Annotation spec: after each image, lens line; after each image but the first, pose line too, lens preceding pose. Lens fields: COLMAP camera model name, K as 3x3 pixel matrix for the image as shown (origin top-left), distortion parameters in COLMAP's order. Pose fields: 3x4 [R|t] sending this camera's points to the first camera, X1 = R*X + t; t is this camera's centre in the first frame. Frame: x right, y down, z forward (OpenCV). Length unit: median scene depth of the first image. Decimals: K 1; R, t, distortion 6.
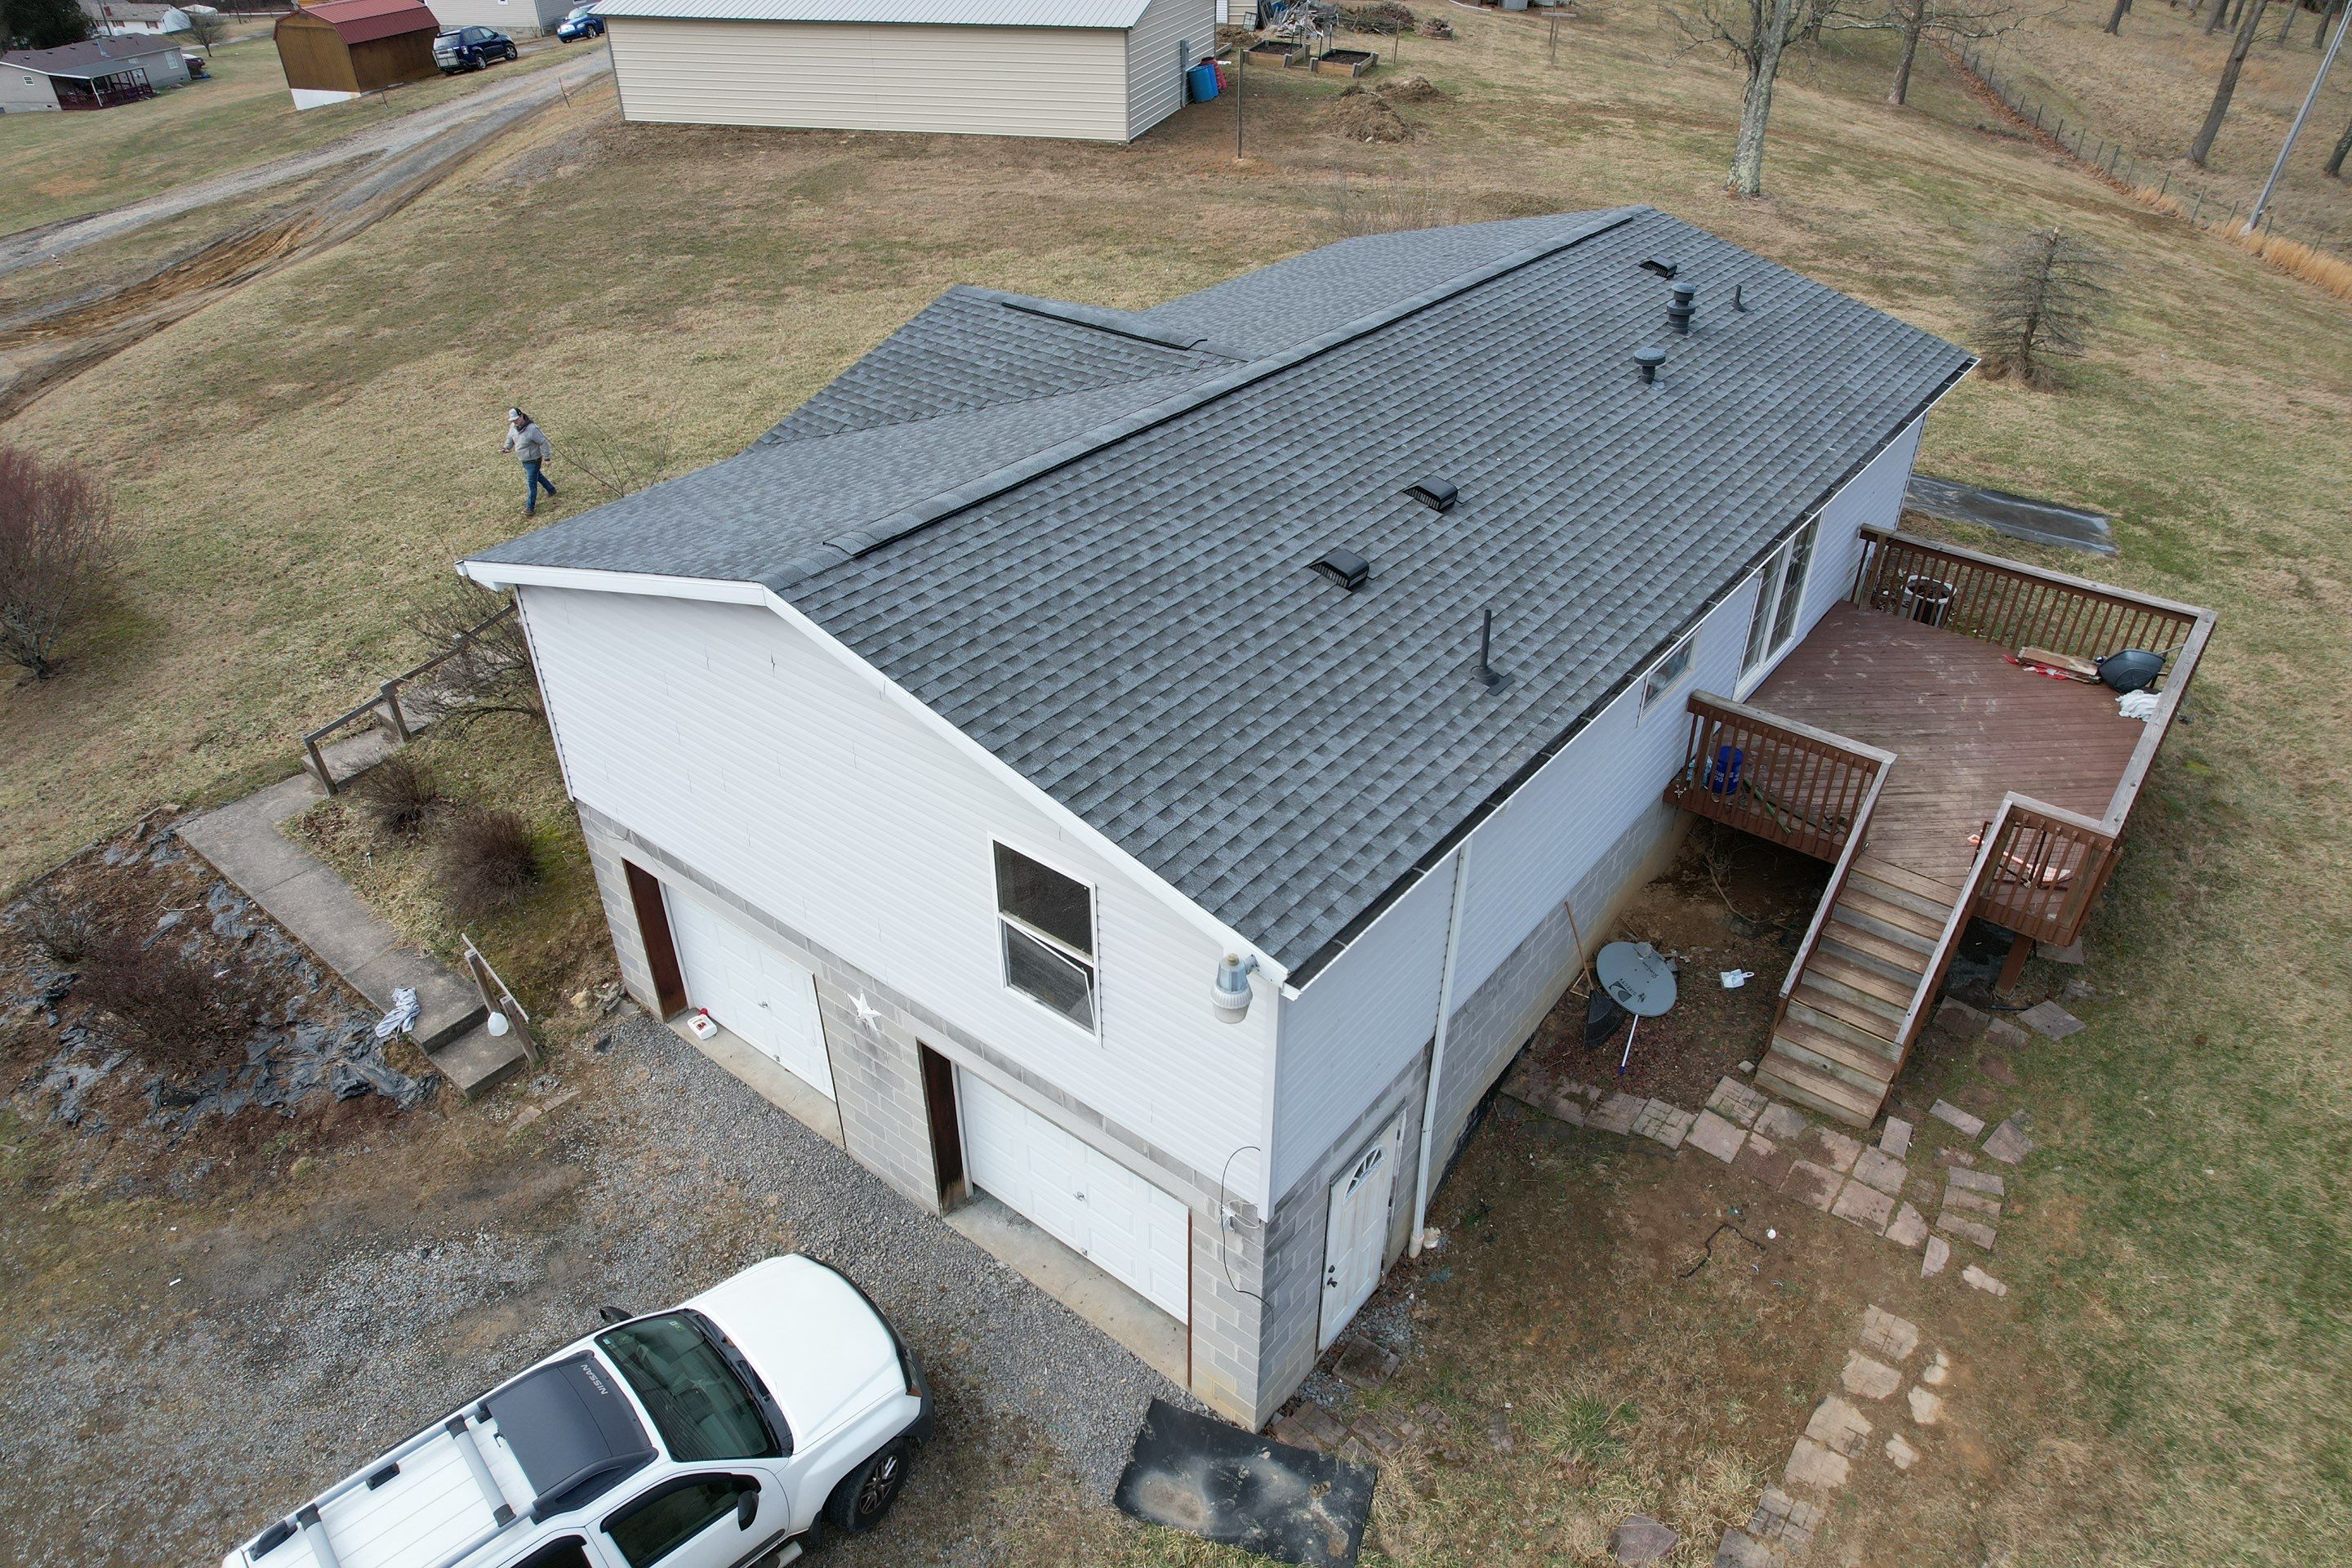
lens RADIAL K [[1505.4, 0, 1177.6], [0, 1505.4, 791.5], [0, 0, 1]] dist [-0.061614, 0.054933]
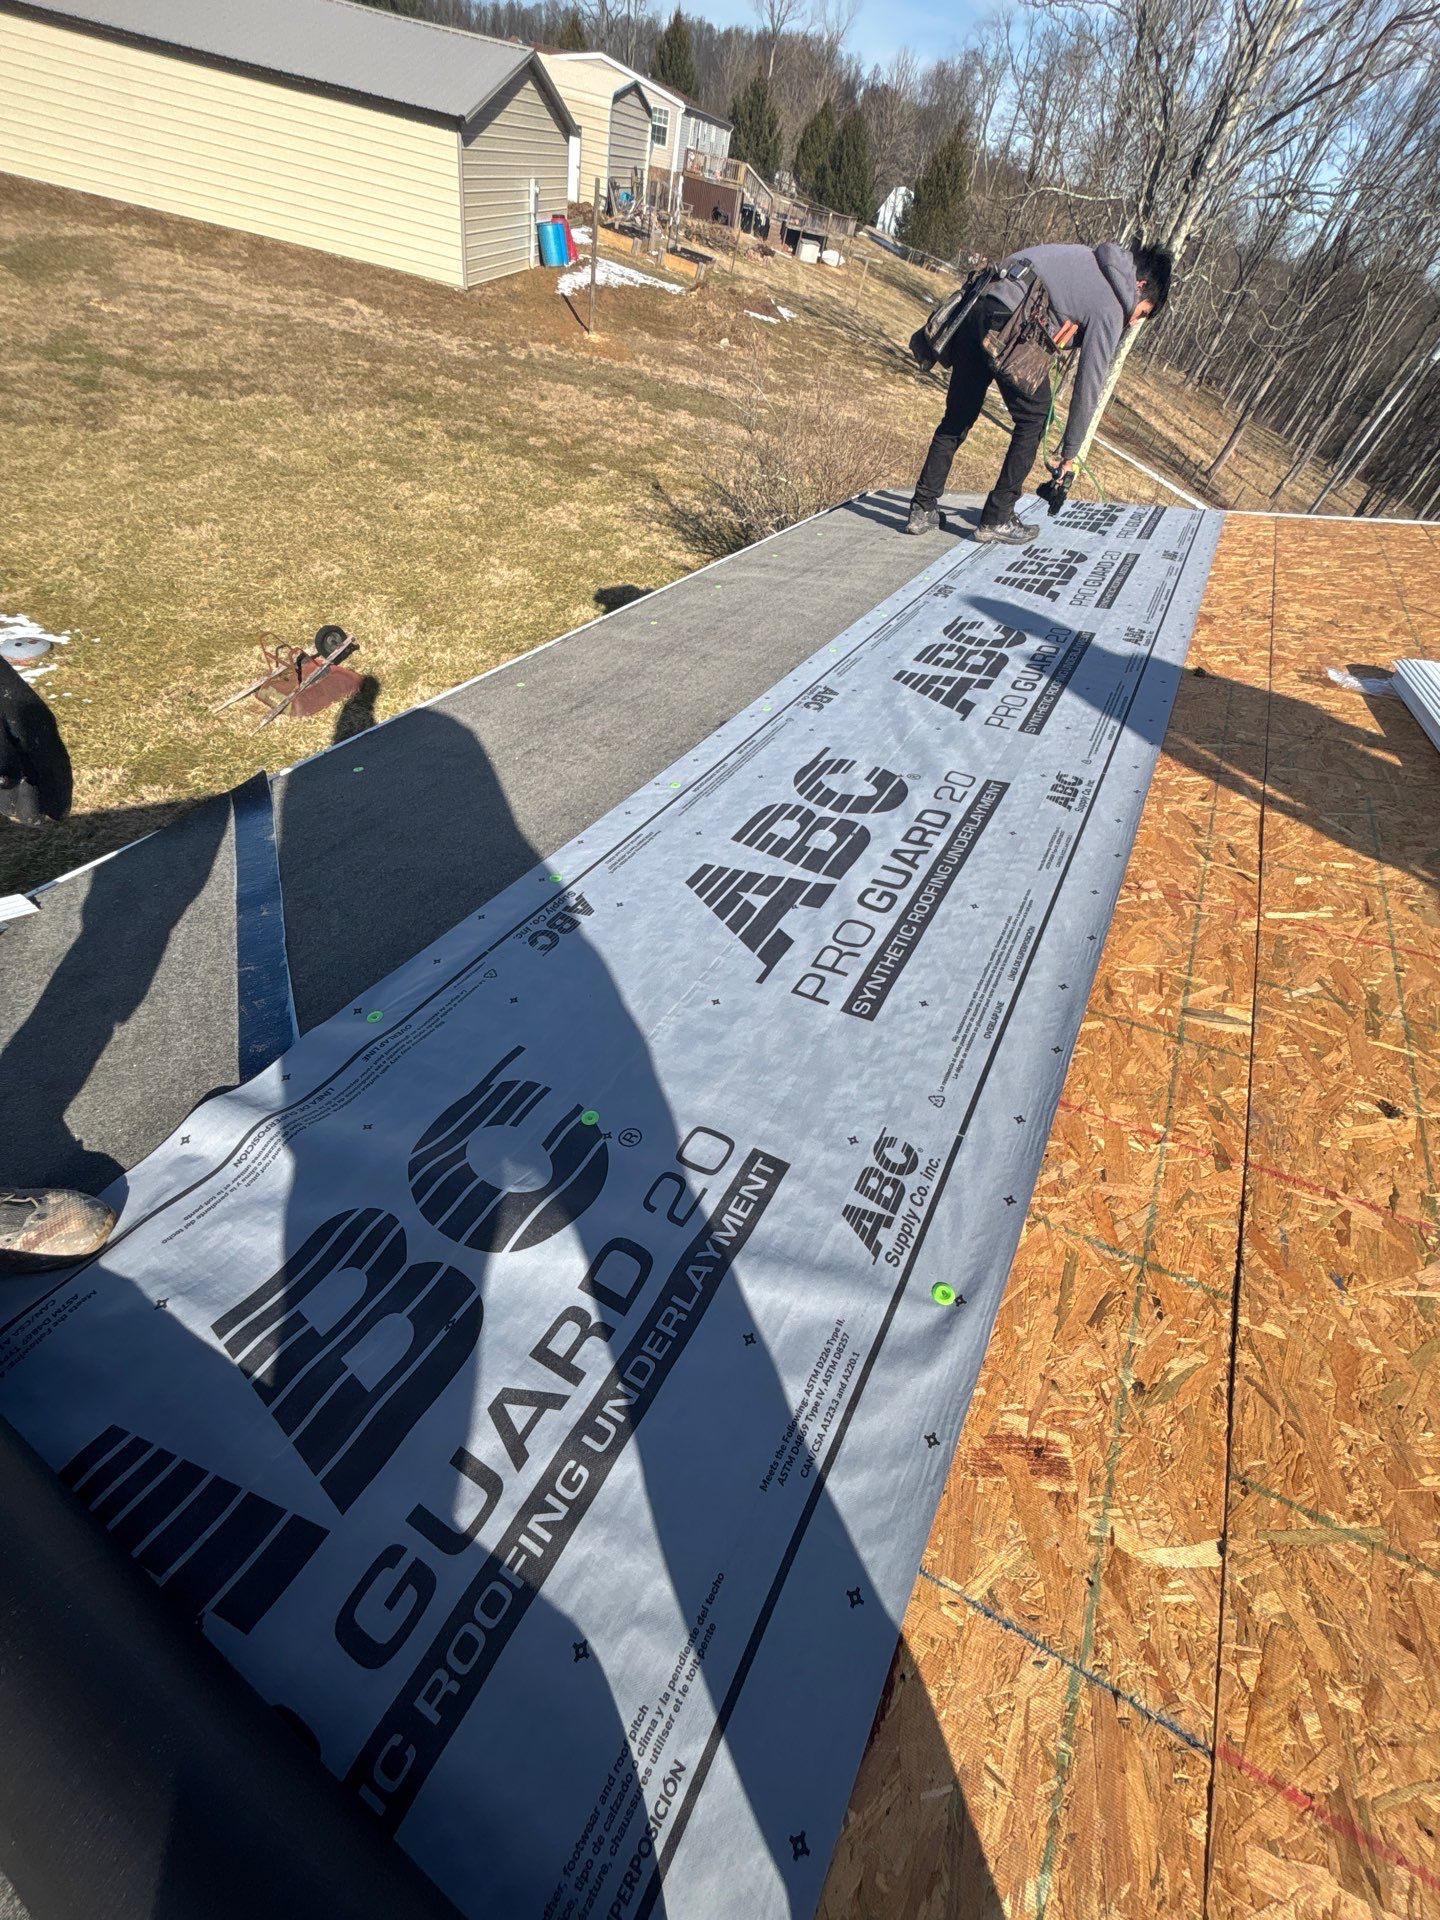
lens RADIAL K [[763.9, 0, 724.5], [0, 763.9, 958.3], [0, 0, 1]] dist [-0.000404, 0.000593]
pose [[0.970654, 0.009682, 0.240285, 0.031200], [-0.067308, 0.970191, 0.232806, -0.436949], [-0.230868, -0.242147, 0.942372, 1.169485]]
